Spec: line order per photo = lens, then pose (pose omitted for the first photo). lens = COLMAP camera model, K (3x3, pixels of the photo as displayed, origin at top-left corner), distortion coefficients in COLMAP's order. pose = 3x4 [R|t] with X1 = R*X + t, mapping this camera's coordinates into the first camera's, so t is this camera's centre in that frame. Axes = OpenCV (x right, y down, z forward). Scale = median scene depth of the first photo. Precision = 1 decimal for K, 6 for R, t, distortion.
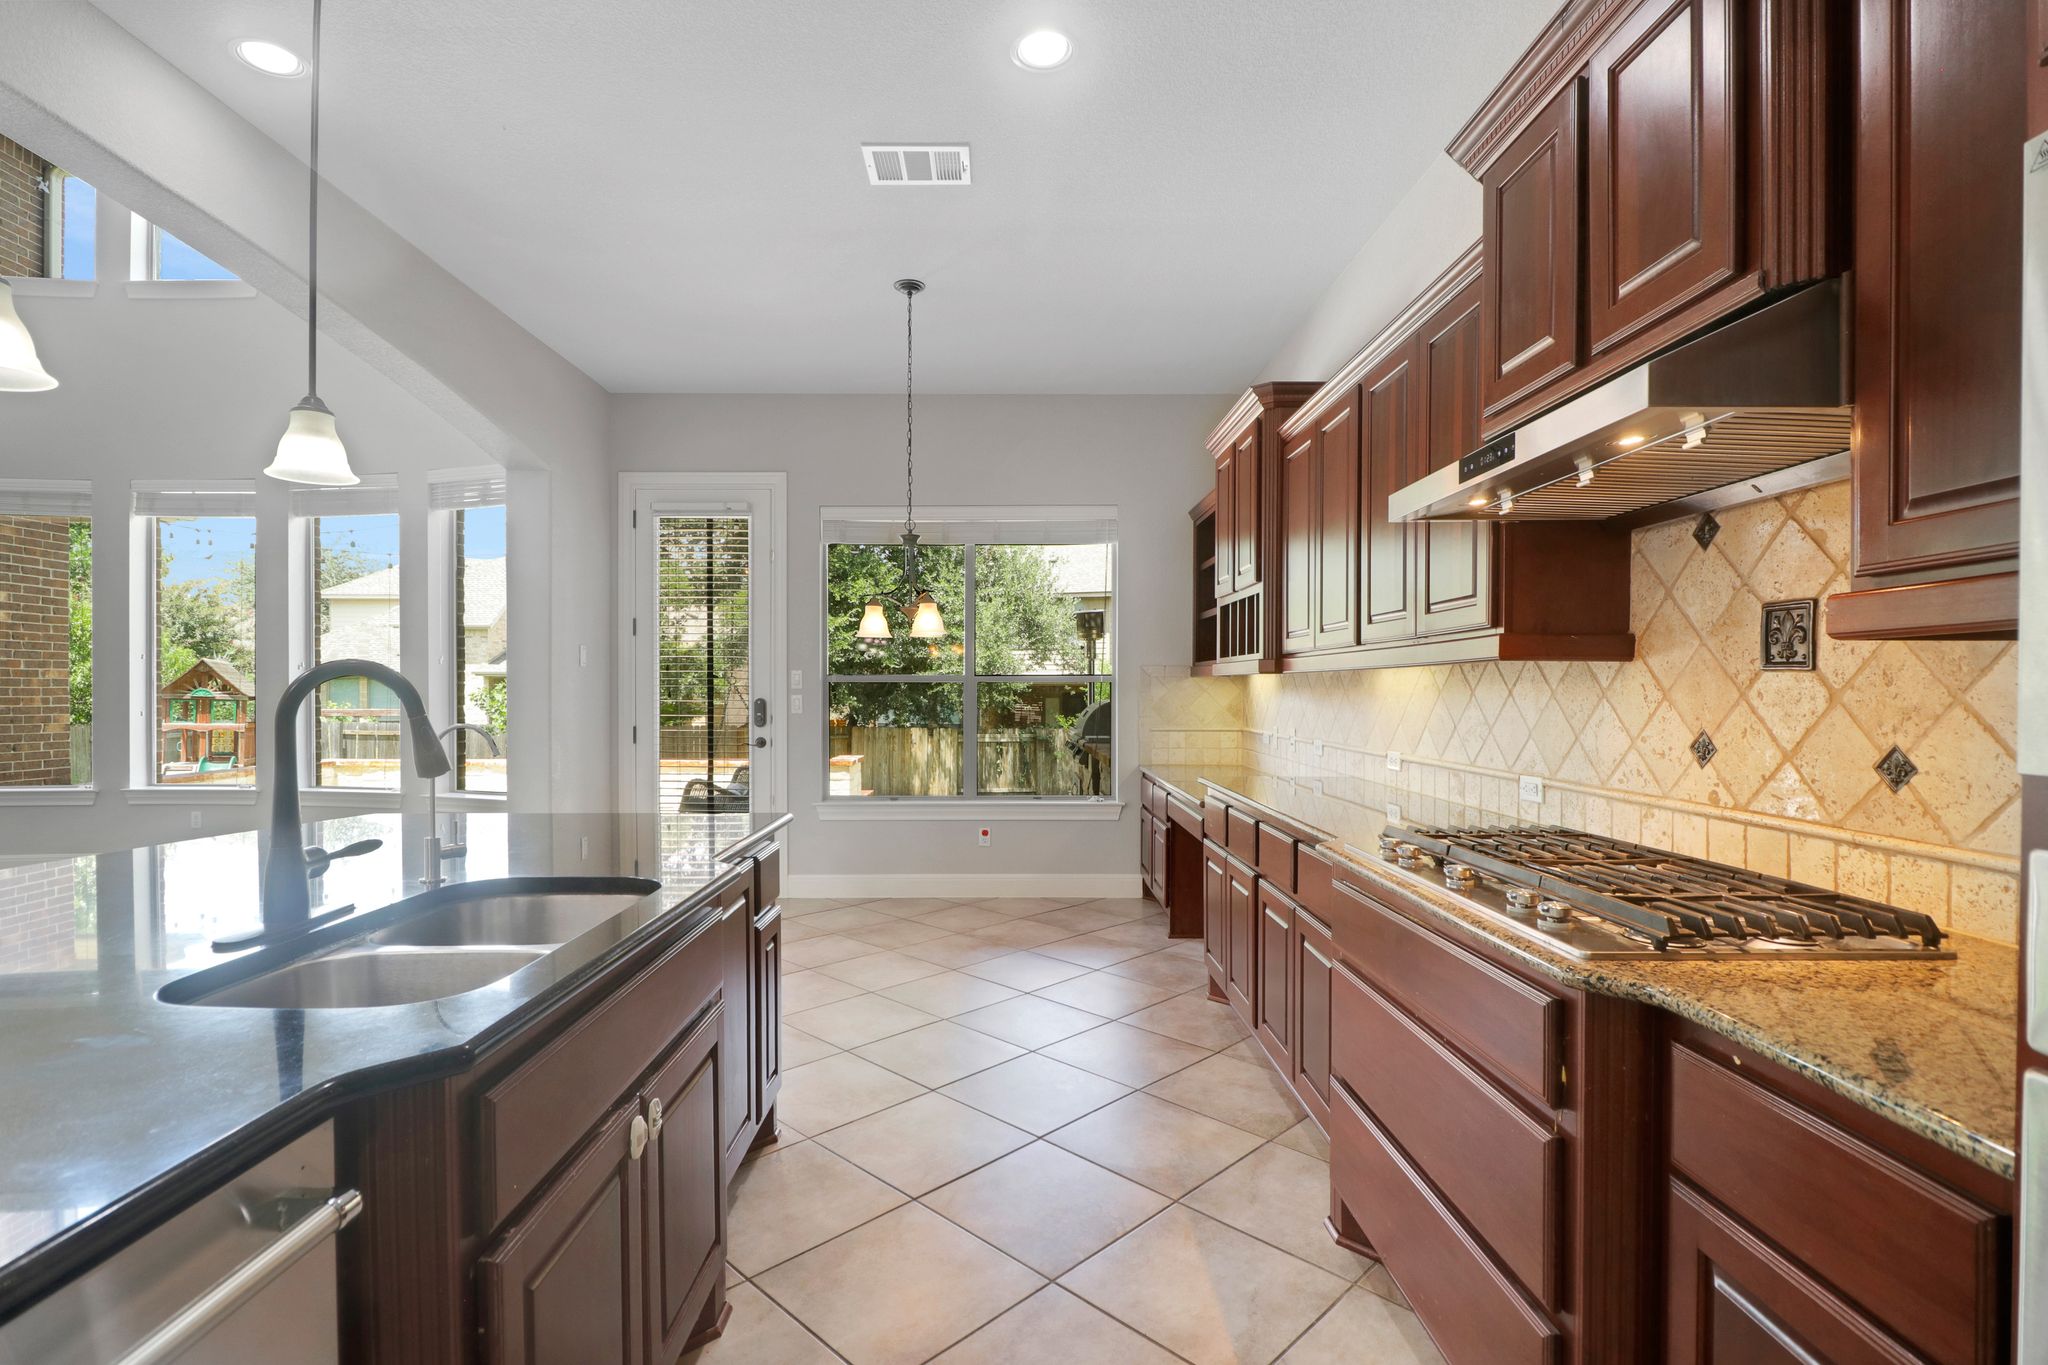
lens RADIAL K [[983.7, 0, 1019.2], [0, 983.7, 692.2], [0, 0, 1]] dist [-0.000319, -0.000085]
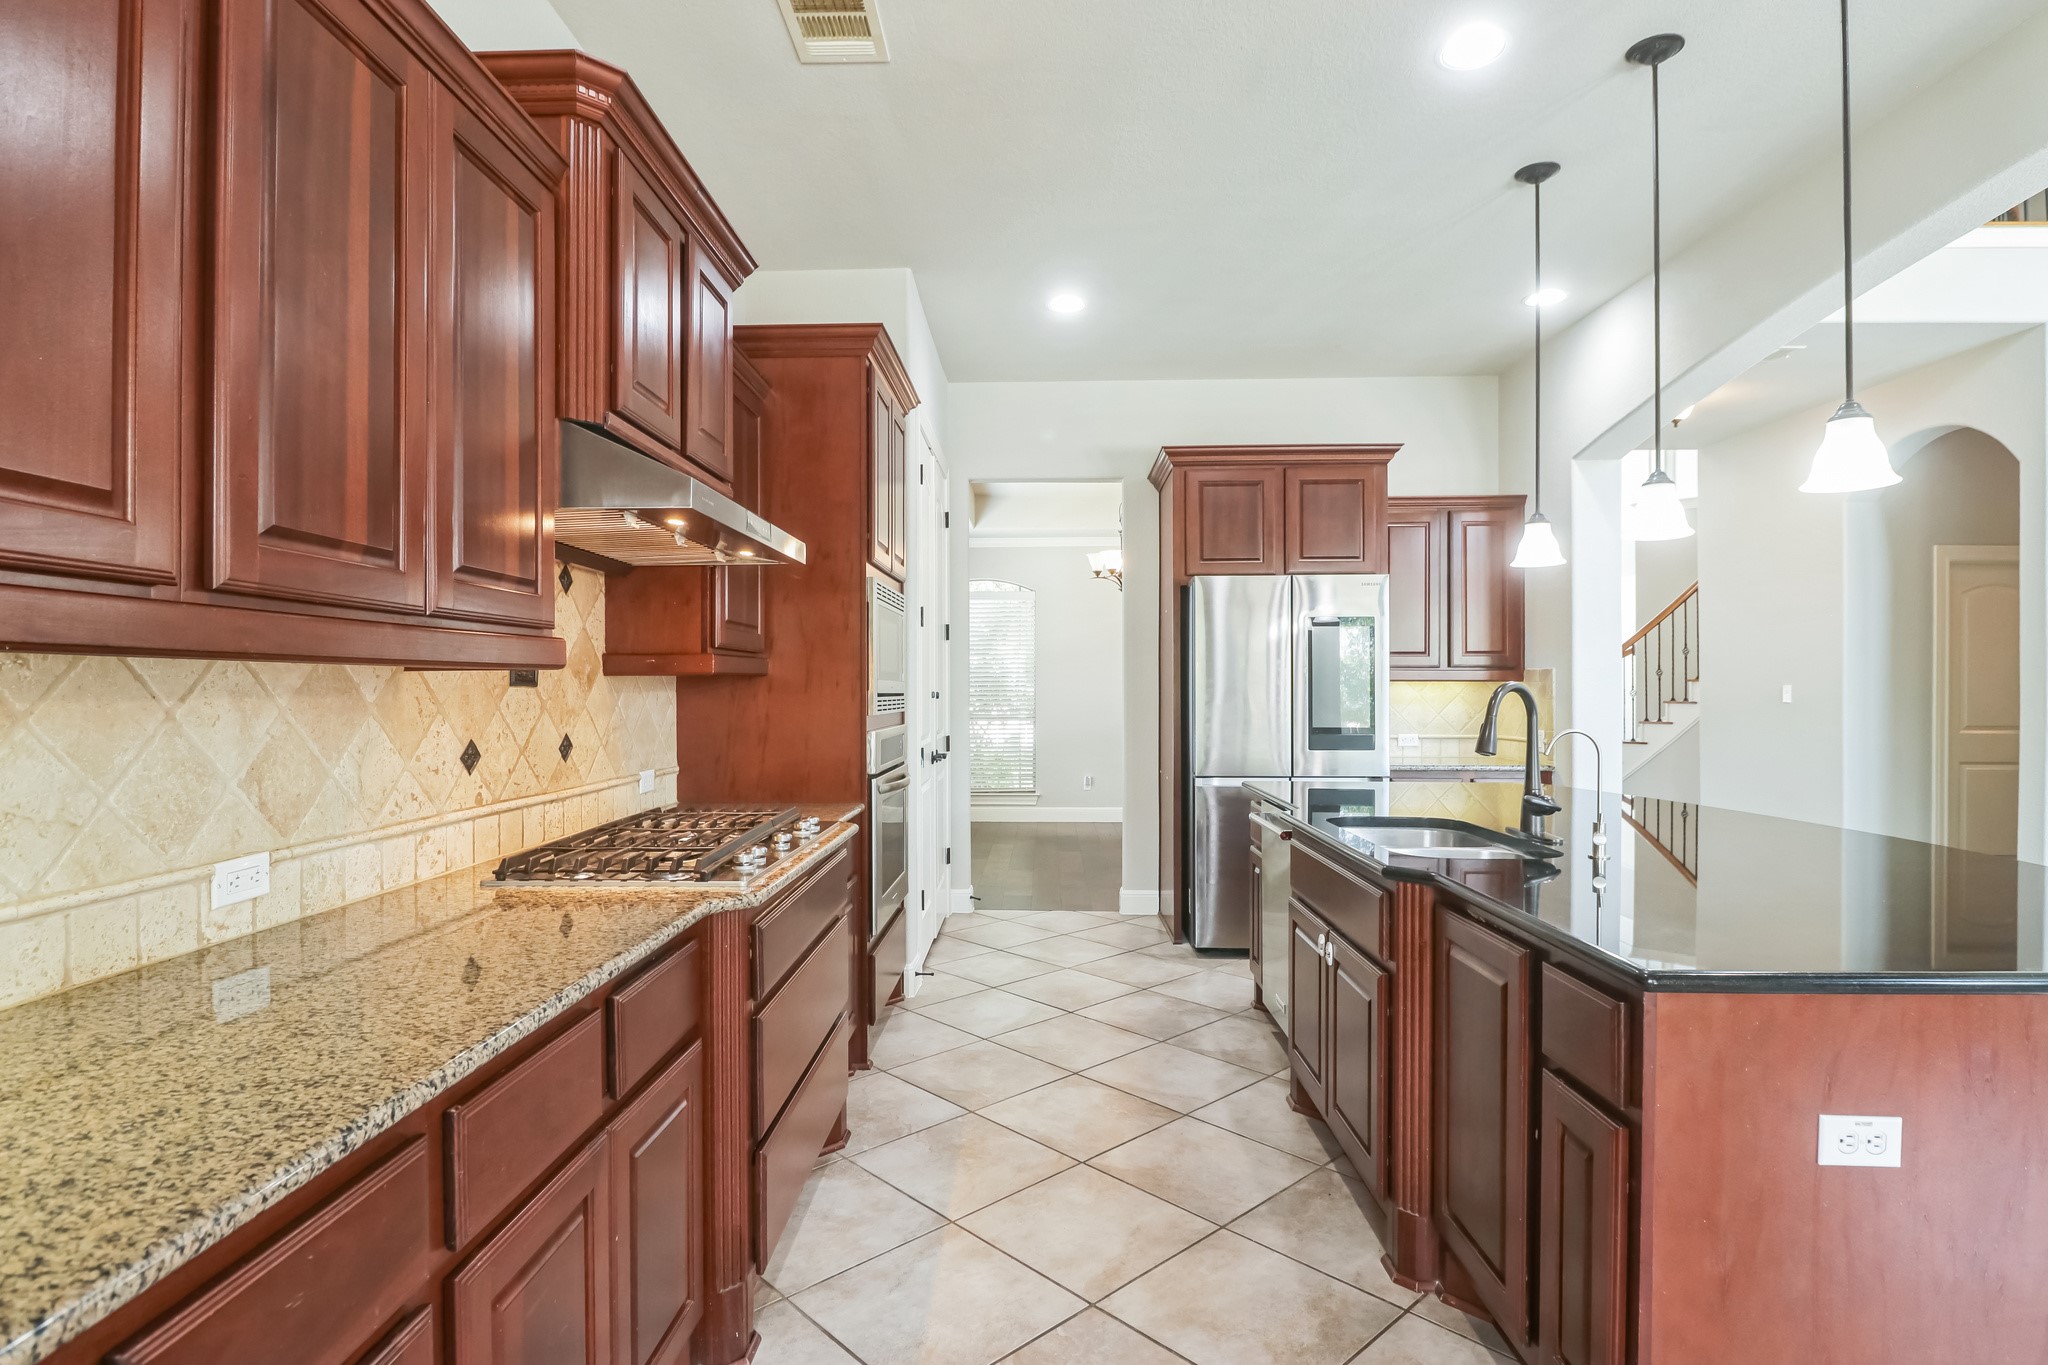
lens RADIAL K [[1032.0, 0, 1021.6], [0, 1032.0, 691.1], [0, 0, 1]] dist [-0.021698, -0.001906]
pose [[-0.999647, -0.000991, 0.026560, 0.066939], [-0.000823, 0.999980, 0.006335, -0.022429], [-0.026566, 0.006311, -0.999627, 2.167516]]
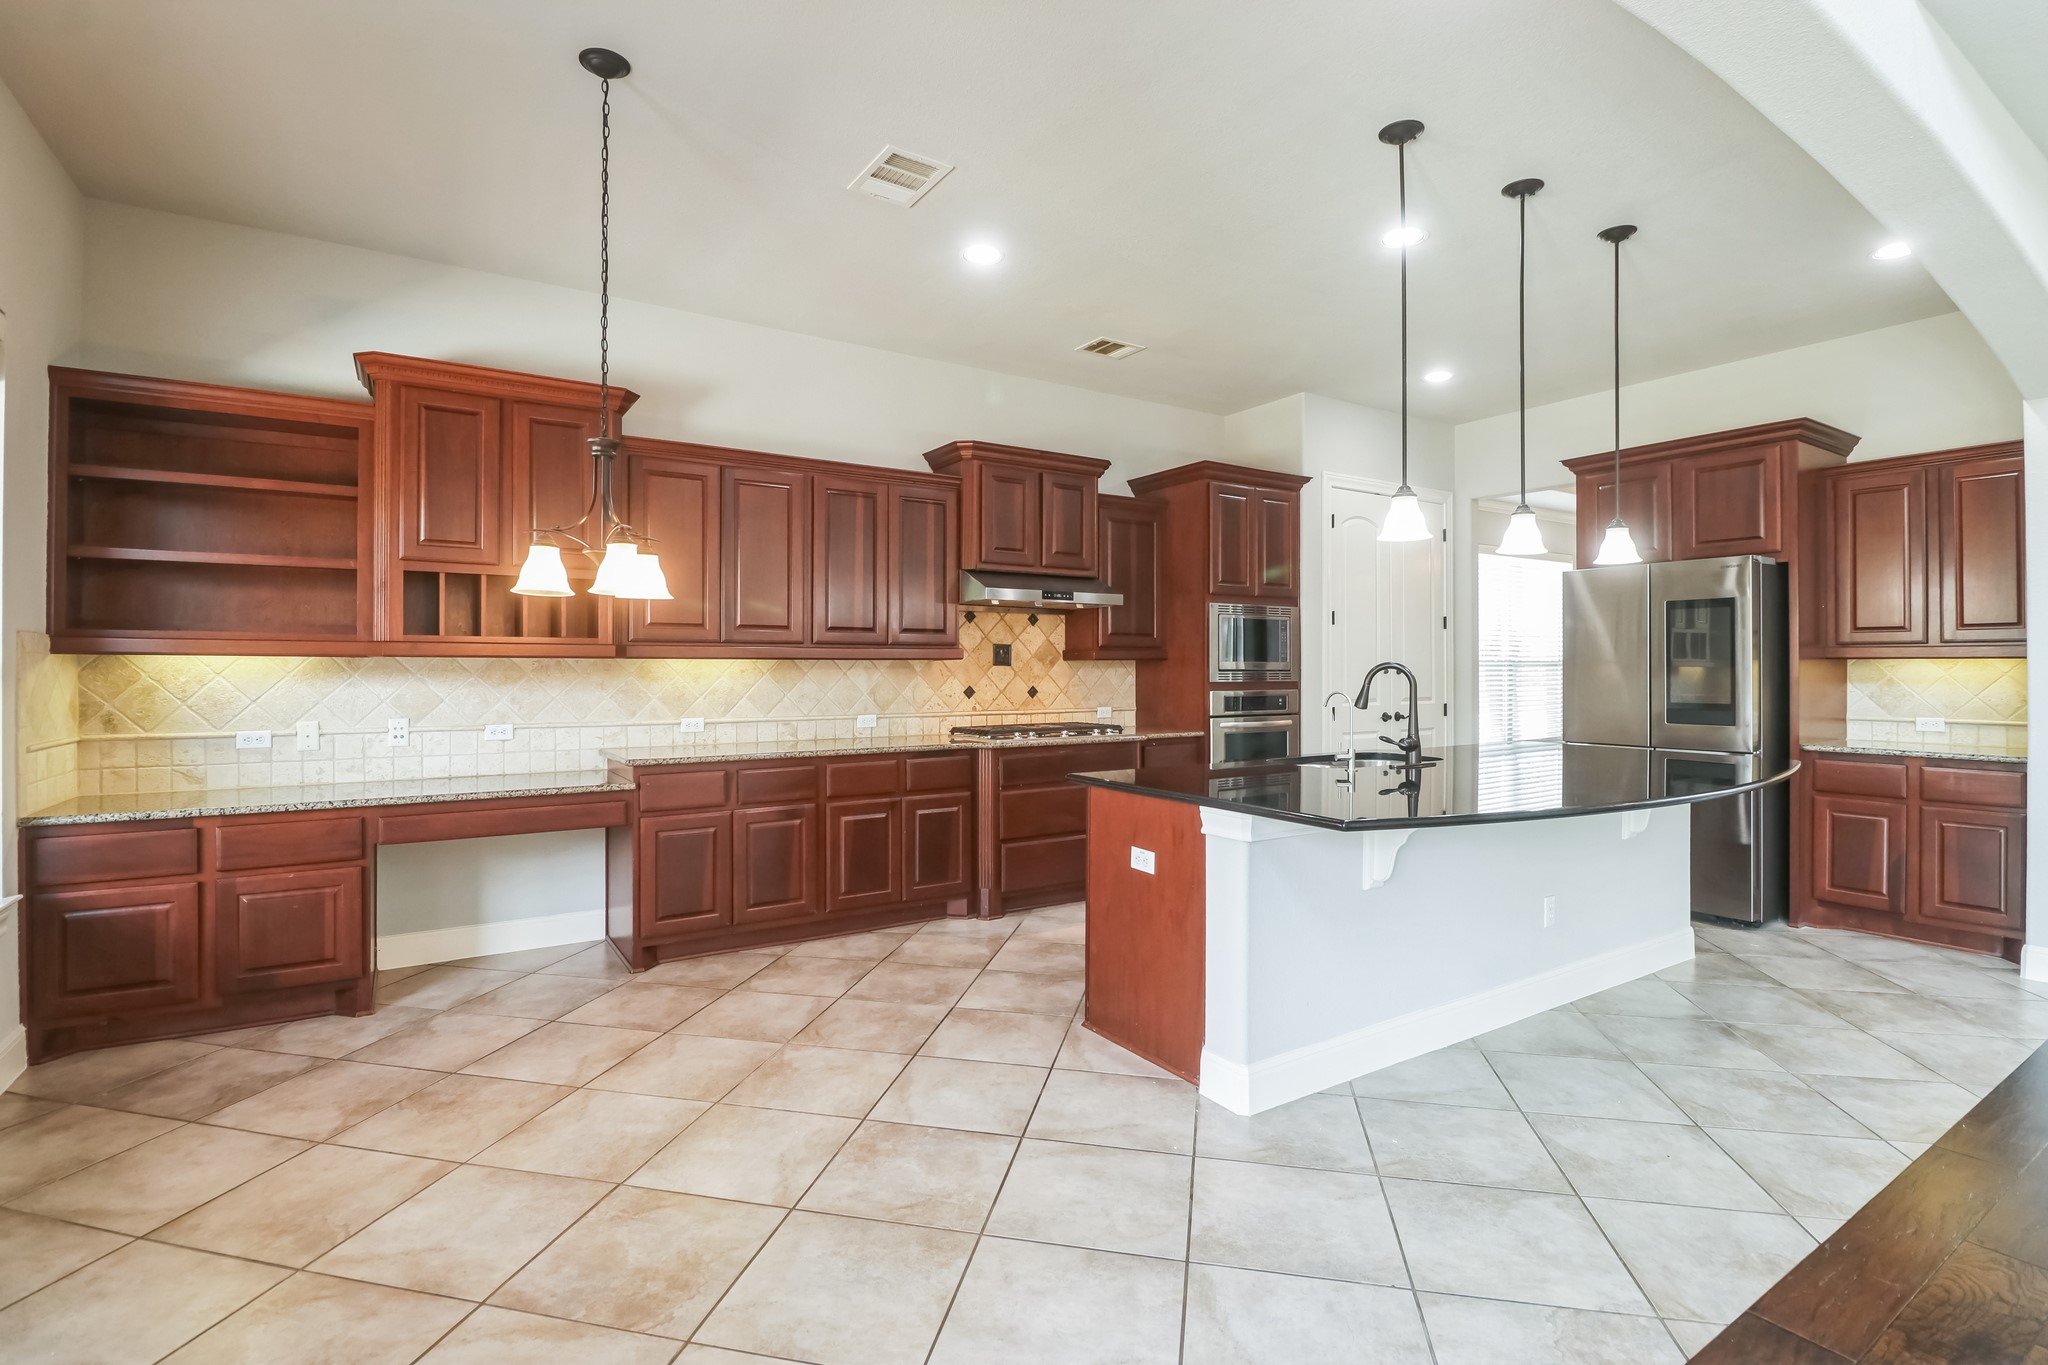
lens RADIAL K [[961.5, 0, 1016.5], [0, 961.5, 665.9], [0, 0, 1]] dist [0.002835, -0.000206]
pose [[-0.550792, -0.000659, 0.834642, -1.771137], [0.002549, 0.999994, 0.002472, -0.026409], [-0.834639, 0.003489, -0.550787, 2.504580]]
